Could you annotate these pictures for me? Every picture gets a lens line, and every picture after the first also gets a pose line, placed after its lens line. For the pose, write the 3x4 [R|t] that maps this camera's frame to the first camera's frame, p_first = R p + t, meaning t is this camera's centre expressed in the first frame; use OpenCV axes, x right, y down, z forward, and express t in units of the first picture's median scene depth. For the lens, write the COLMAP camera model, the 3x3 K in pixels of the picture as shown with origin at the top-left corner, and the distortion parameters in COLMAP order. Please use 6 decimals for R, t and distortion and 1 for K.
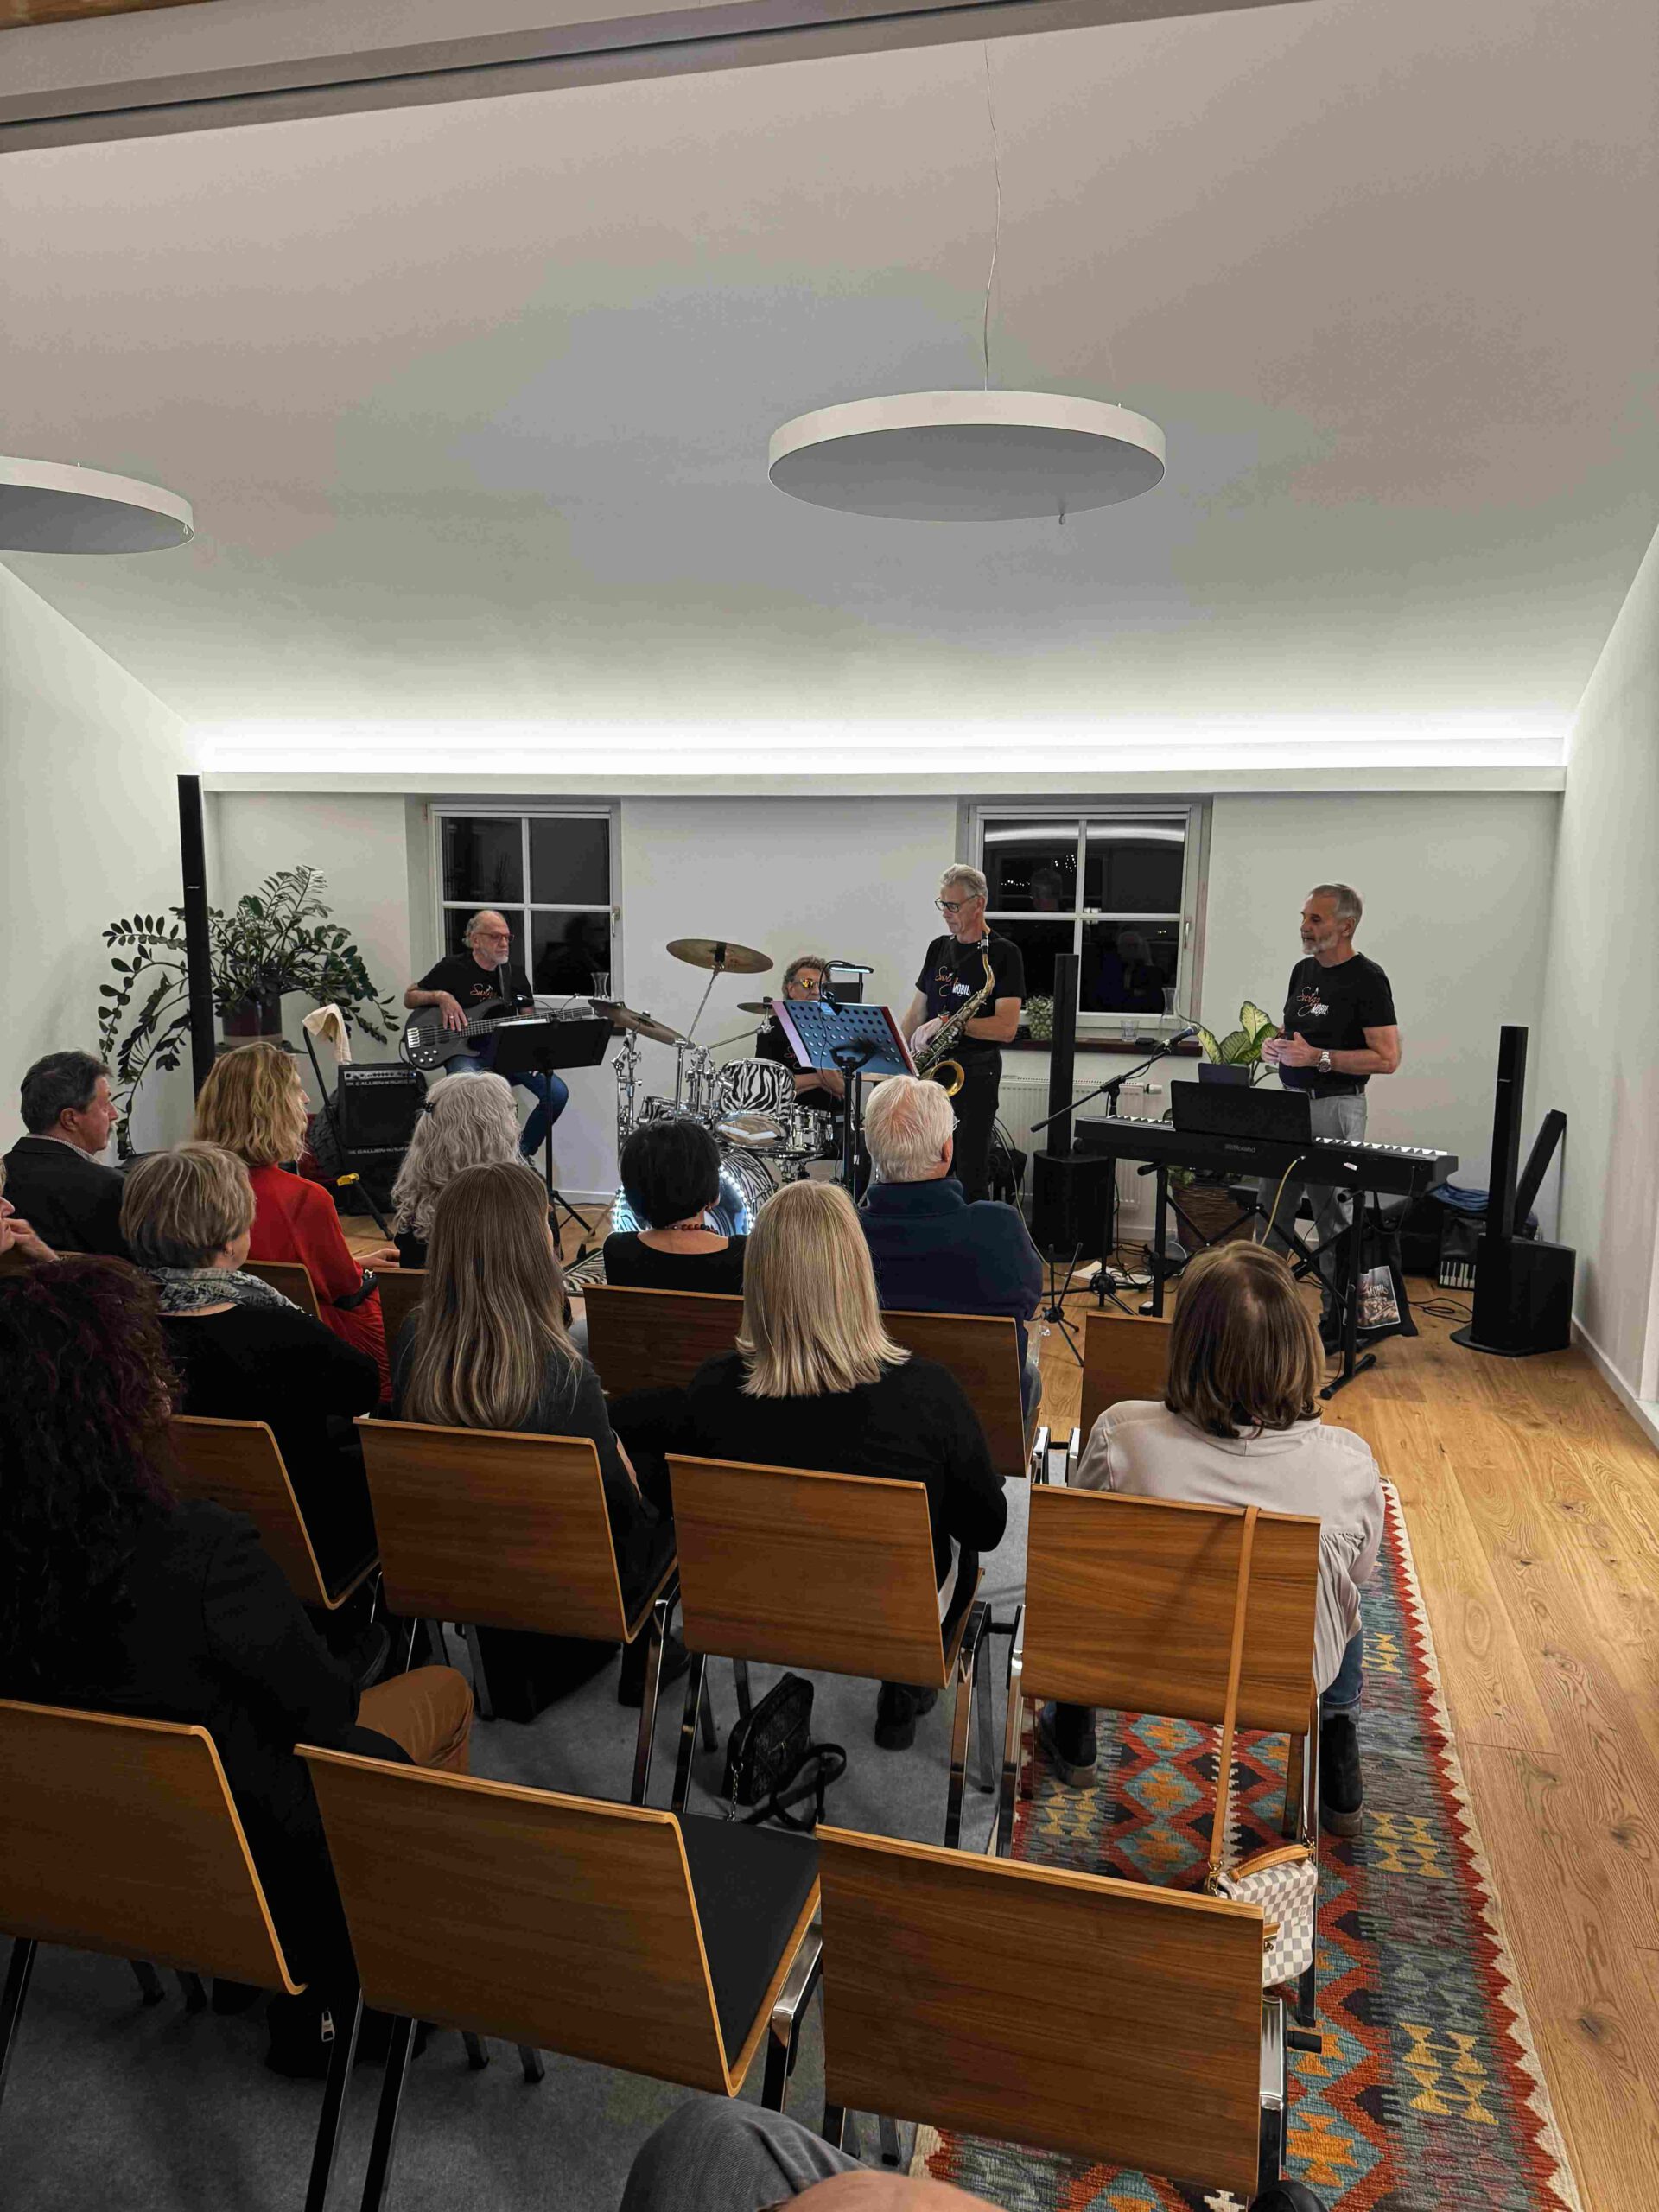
lens RADIAL K [[1565.7, 0, 823.8], [0, 1565.7, 1109.8], [0, 0, 1]] dist [0.061230, -0.071090]
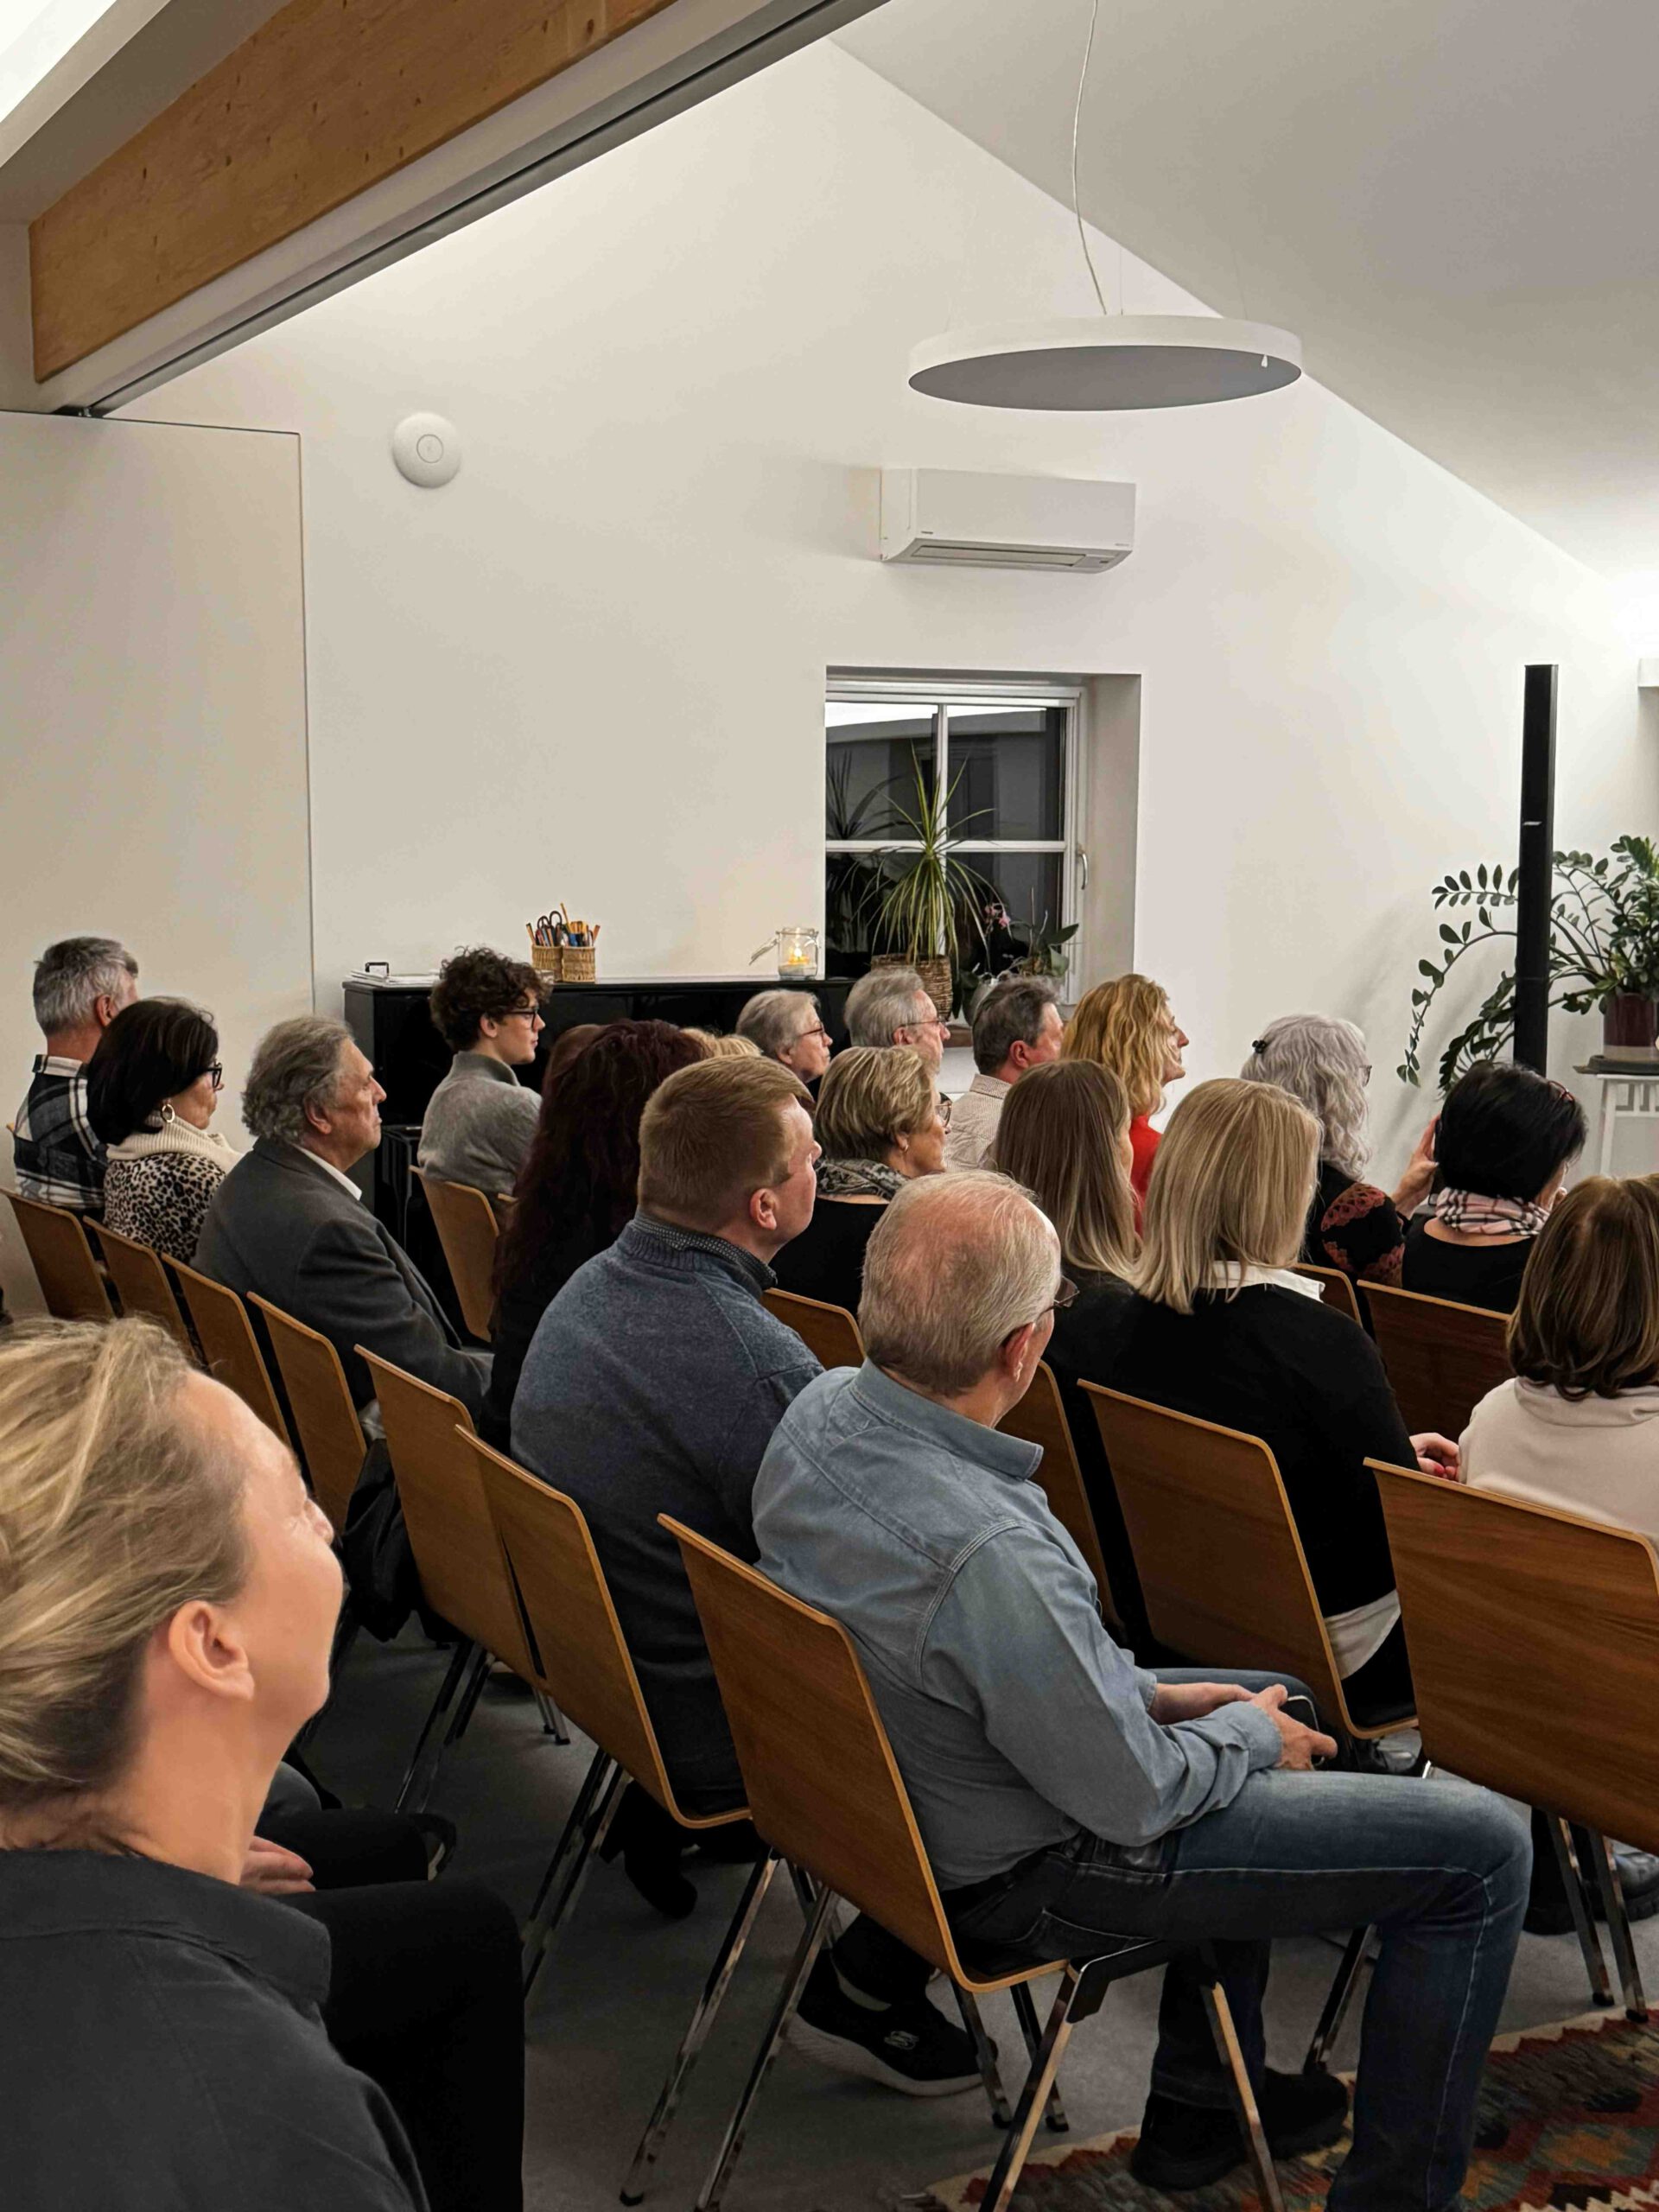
lens RADIAL K [[2835.9, 0, 796.8], [0, 2835.9, 1156.1], [0, 0, 1]] dist [0.079110, 0.000000]
pose [[0.660204, 0.076012, -0.747230, 0.385370], [-0.107822, 0.994153, 0.005866, 0.038478], [0.743307, 0.076695, 0.664540, -0.089216]]
